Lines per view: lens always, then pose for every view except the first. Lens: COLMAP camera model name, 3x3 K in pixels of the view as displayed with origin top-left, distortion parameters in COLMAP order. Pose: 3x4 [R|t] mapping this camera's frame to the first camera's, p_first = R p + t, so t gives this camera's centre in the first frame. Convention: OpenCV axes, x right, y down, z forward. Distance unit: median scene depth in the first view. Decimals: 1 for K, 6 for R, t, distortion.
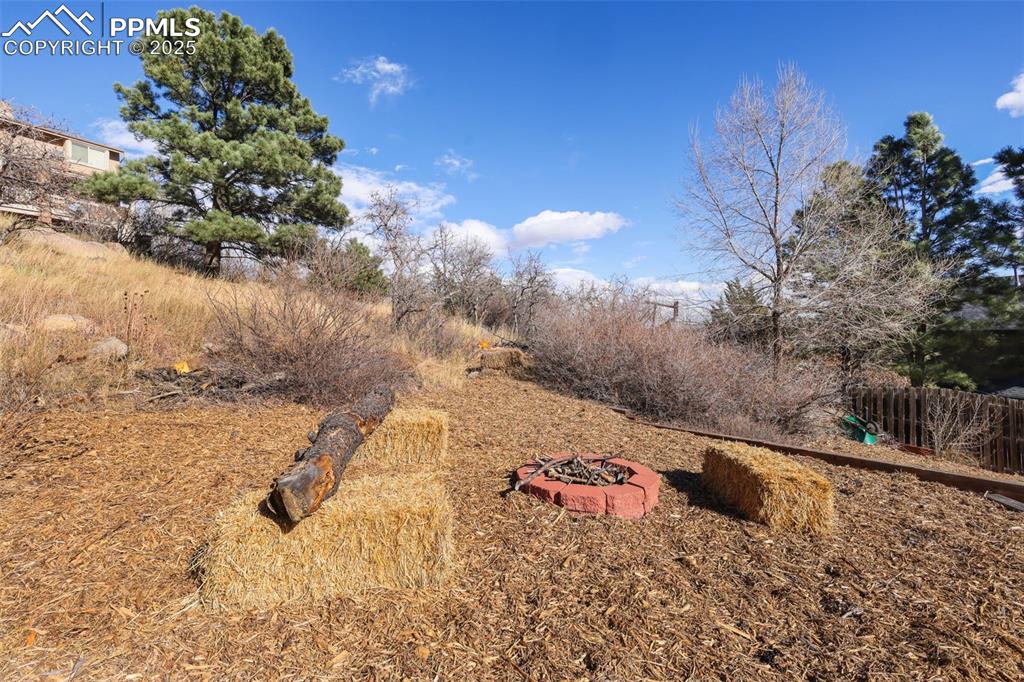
lens RADIAL K [[474.2, 0, 508.4], [0, 474.2, 339.6], [0, 0, 1]] dist [0.002717, 0.000665]
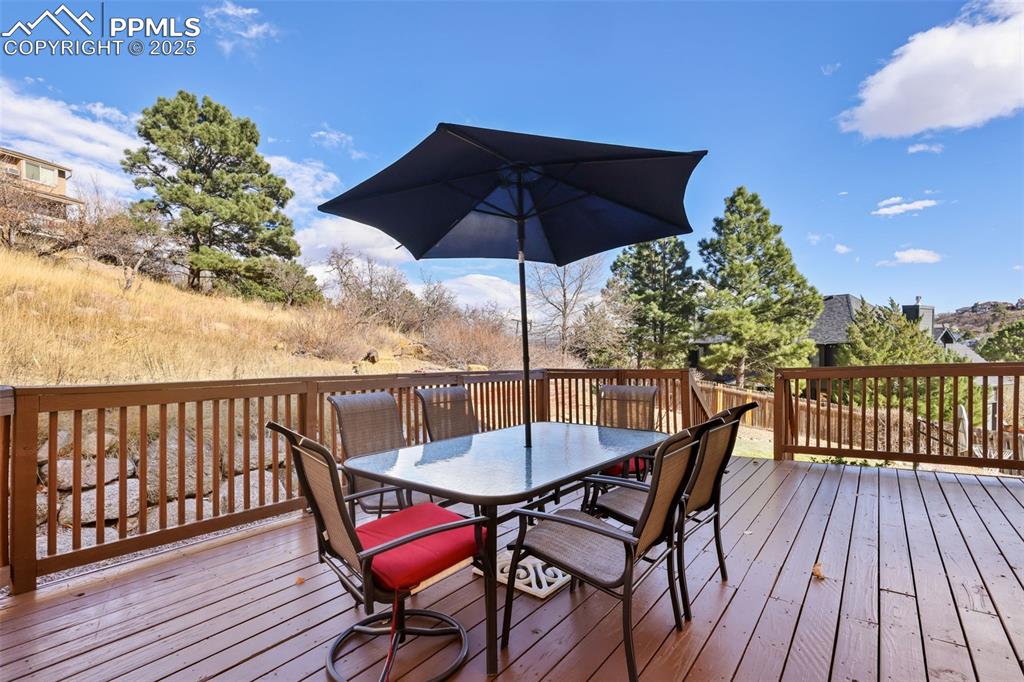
lens RADIAL K [[474.2, 0, 508.4], [0, 474.2, 339.6], [0, 0, 1]] dist [0.002717, 0.000665]
pose [[0.983183, 0.014643, 0.182035, 0.007274], [-0.012475, 0.999837, -0.013046, 0.007276], [-0.182196, 0.010556, 0.983206, -0.467918]]
